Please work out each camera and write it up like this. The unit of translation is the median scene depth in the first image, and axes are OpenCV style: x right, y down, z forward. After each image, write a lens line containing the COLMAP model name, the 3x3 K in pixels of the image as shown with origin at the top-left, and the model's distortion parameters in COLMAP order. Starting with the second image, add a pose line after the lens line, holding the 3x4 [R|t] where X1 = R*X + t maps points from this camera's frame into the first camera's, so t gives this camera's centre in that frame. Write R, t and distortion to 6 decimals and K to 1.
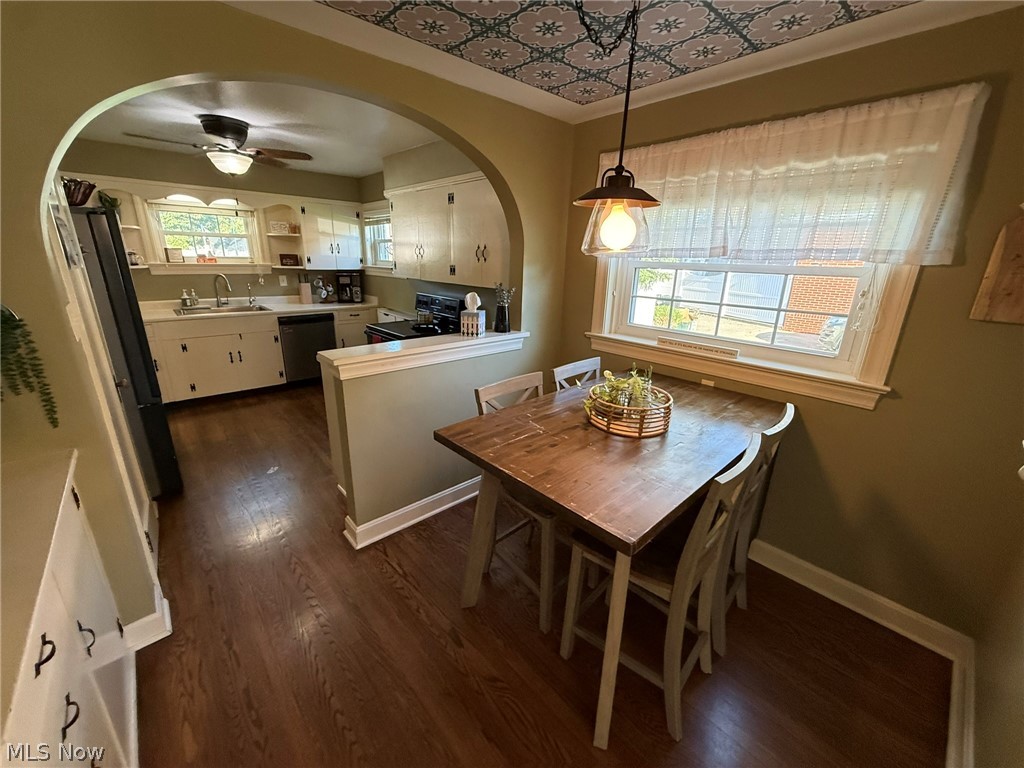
lens RADIAL K [[406.2, 0, 509.7], [0, 406.2, 384.8], [0, 0, 1]] dist [0.000411, -0.000755]
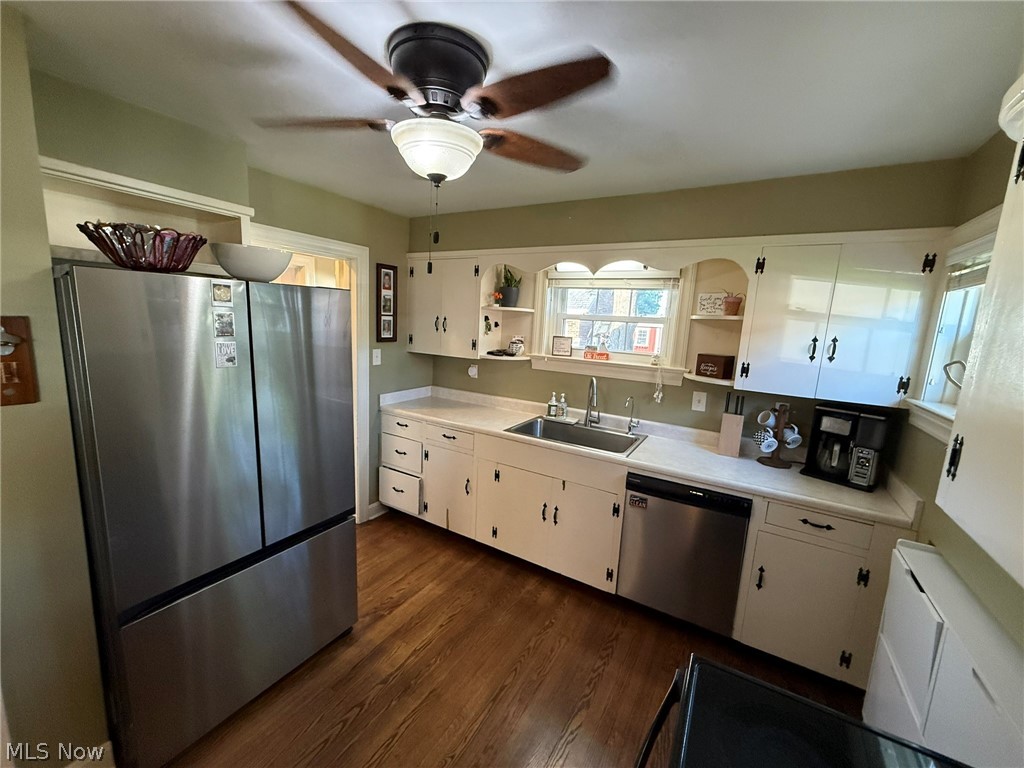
lens RADIAL K [[406.2, 0, 510.2], [0, 406.2, 385.4], [0, 0, 1]] dist [0.000411, -0.000755]
pose [[0.298319, 0.143907, -0.943555, -0.145036], [-0.331072, 0.942794, 0.039118, -0.225606], [0.895208, 0.300715, 0.328898, 0.631290]]
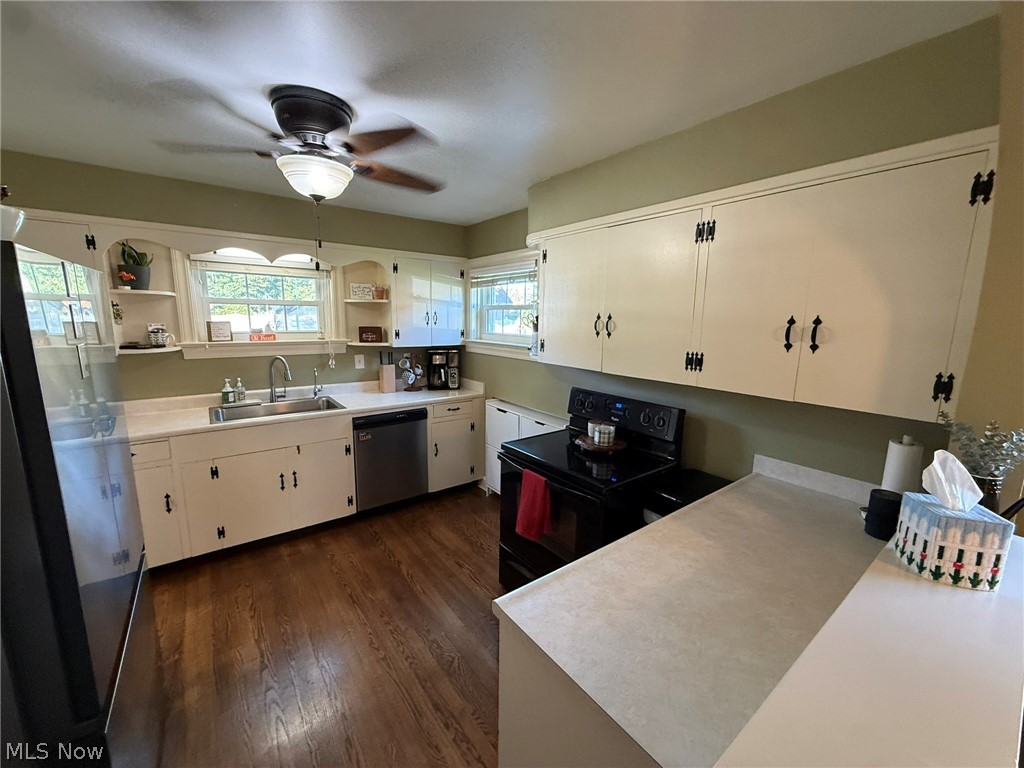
lens RADIAL K [[406.2, 0, 509.4], [0, 406.2, 385.6], [0, 0, 1]] dist [0.000411, -0.000755]
pose [[0.995983, 0.004806, -0.089415, -0.235927], [-0.017263, 0.990131, -0.139076, -0.122881], [0.087864, 0.140061, 0.986237, 0.327028]]
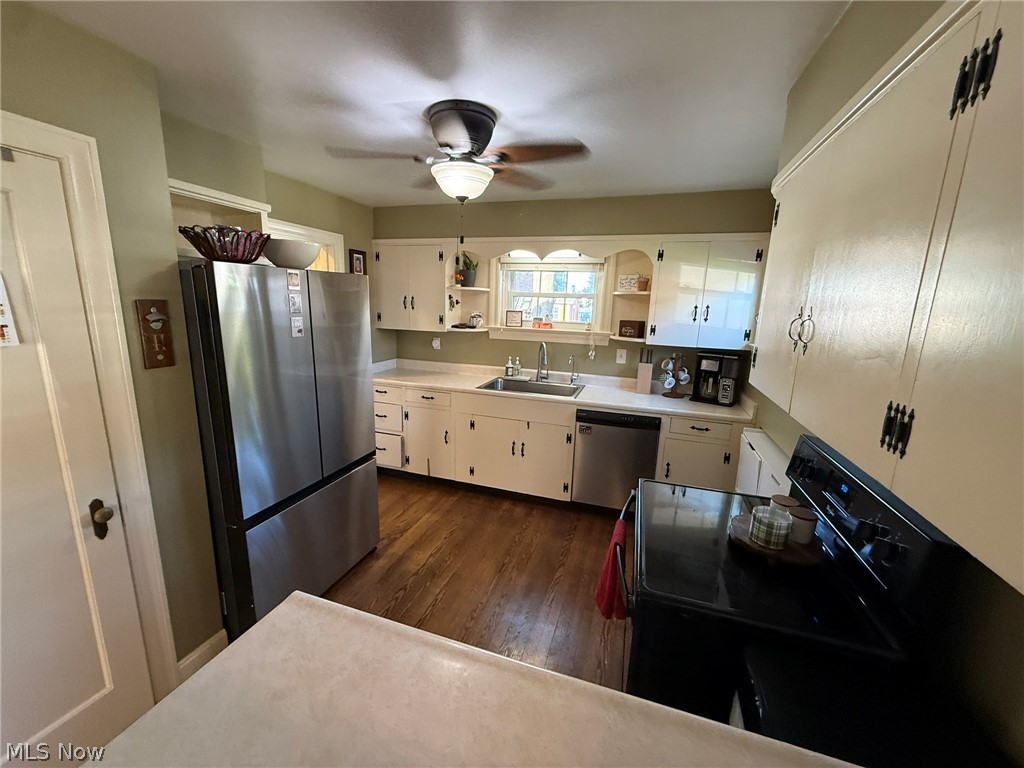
lens RADIAL K [[406.2, 0, 509.9], [0, 406.2, 385.3], [0, 0, 1]] dist [0.000411, -0.000755]
pose [[0.493871, 0.166226, -0.853499, -0.046646], [-0.282612, 0.958953, 0.023233, -0.178275], [0.822327, 0.229735, 0.520577, 0.510237]]
